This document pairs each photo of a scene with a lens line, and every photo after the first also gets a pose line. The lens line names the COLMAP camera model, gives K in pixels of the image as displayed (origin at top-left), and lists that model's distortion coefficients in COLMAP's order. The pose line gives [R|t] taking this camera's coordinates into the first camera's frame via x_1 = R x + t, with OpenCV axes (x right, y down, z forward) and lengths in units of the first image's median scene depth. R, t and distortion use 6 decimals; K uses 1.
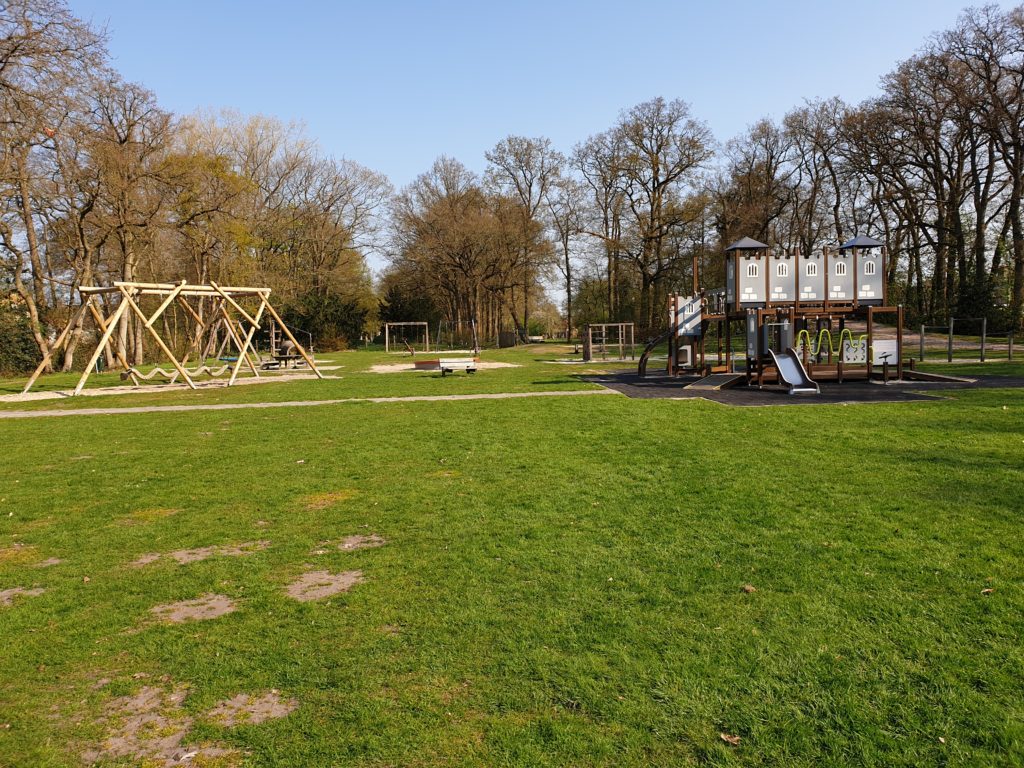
lens RADIAL K [[773.2, 0, 512.0], [0, 773.2, 384.0], [0, 0, 1]] dist [-0.066046, -0.000502]
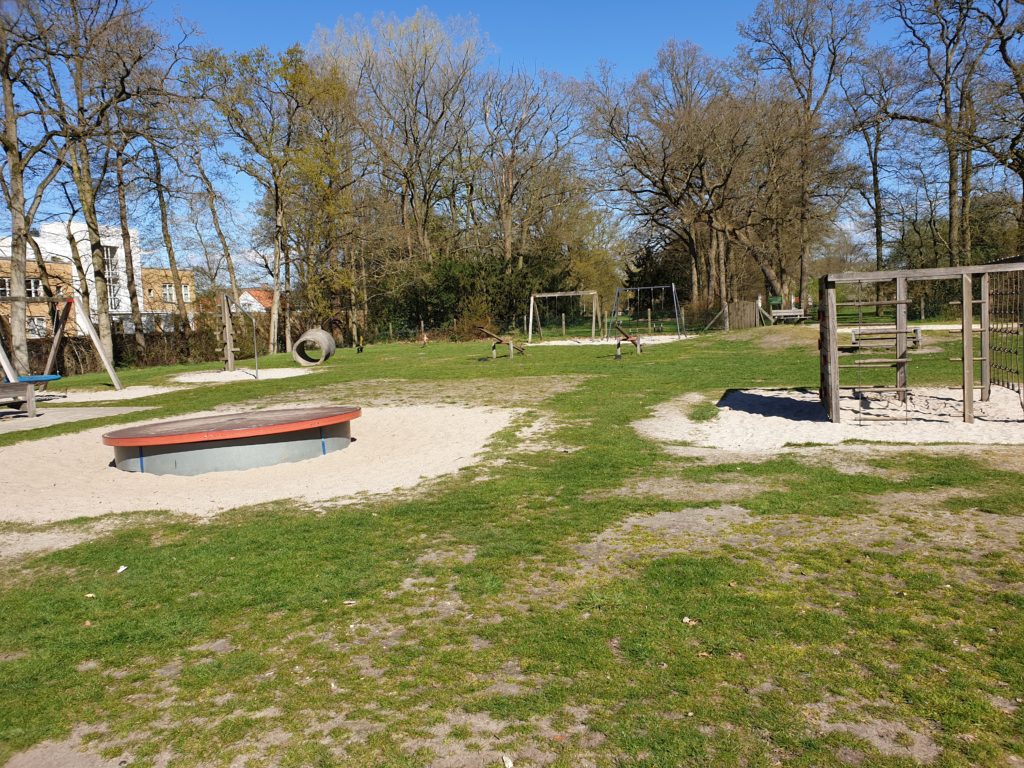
lens RADIAL K [[811.8, 0, 512.0], [0, 811.8, 384.0], [0, 0, 1]] dist [0.044528, -0.002670]
pose [[0.931596, -0.000699, -0.363496, 0.039828], [0.011043, 0.999591, 0.026379, -0.017428], [0.363328, -0.028589, 0.931222, 0.271486]]
